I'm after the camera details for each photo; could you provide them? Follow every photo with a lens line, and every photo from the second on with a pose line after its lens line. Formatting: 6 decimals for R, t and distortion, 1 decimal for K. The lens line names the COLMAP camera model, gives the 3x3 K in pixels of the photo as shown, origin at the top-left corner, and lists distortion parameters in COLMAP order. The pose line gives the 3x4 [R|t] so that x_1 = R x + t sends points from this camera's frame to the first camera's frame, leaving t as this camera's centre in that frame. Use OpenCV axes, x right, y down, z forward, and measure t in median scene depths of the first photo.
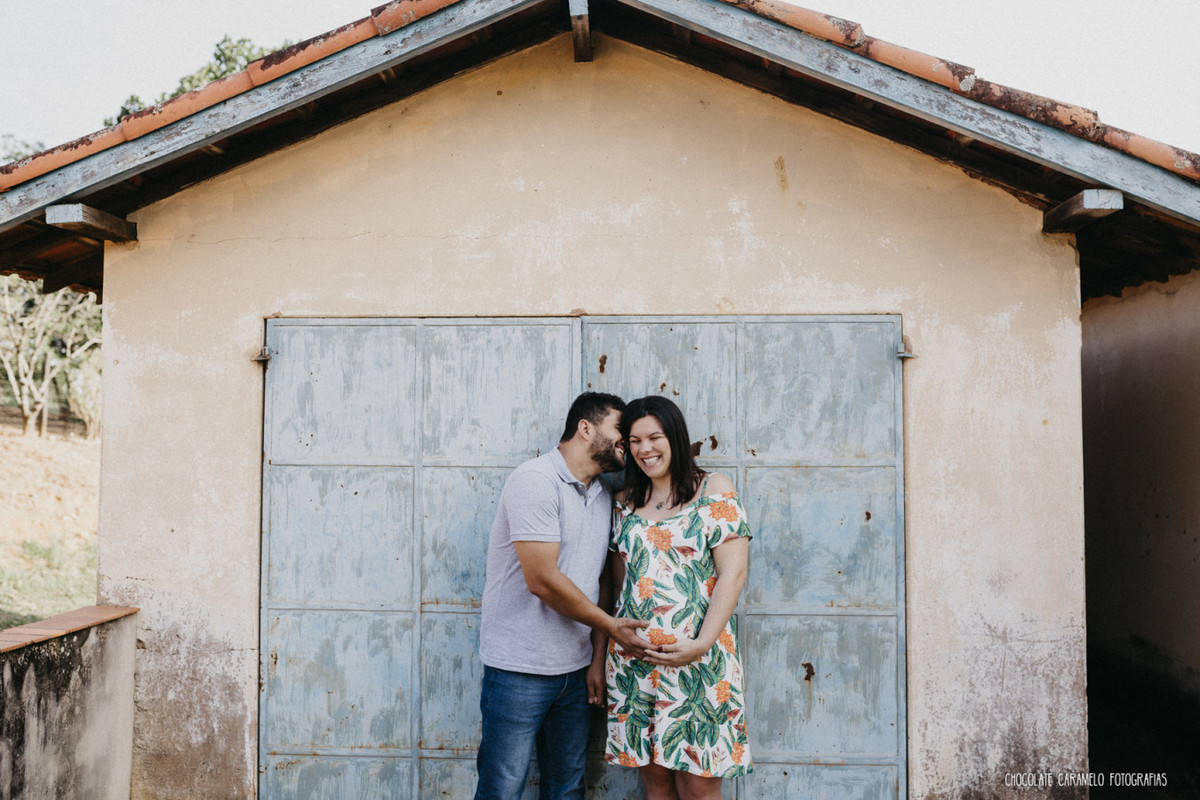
lens RADIAL K [[1167.0, 0, 622.7], [0, 1167.0, 396.9], [0, 0, 1]] dist [-0.034916, 0.028836]
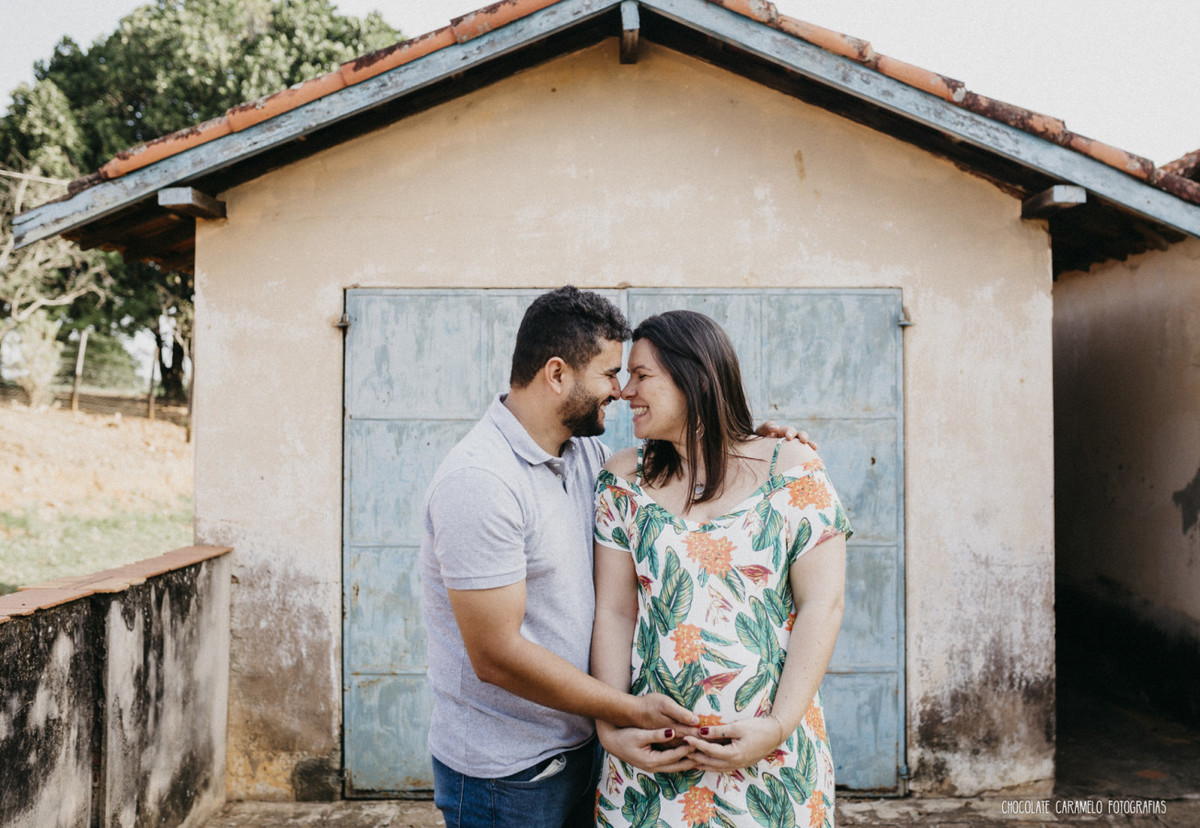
lens RADIAL K [[1602.8, 0, 600.0], [0, 1602.8, 414.0], [0, 0, 1]] dist [-0.043367, -0.058515]
pose [[0.996763, -0.002094, 0.080366, -0.190819], [-0.000164, 0.999606, 0.028083, 0.010055], [-0.080393, -0.028006, 0.996370, -0.574137]]
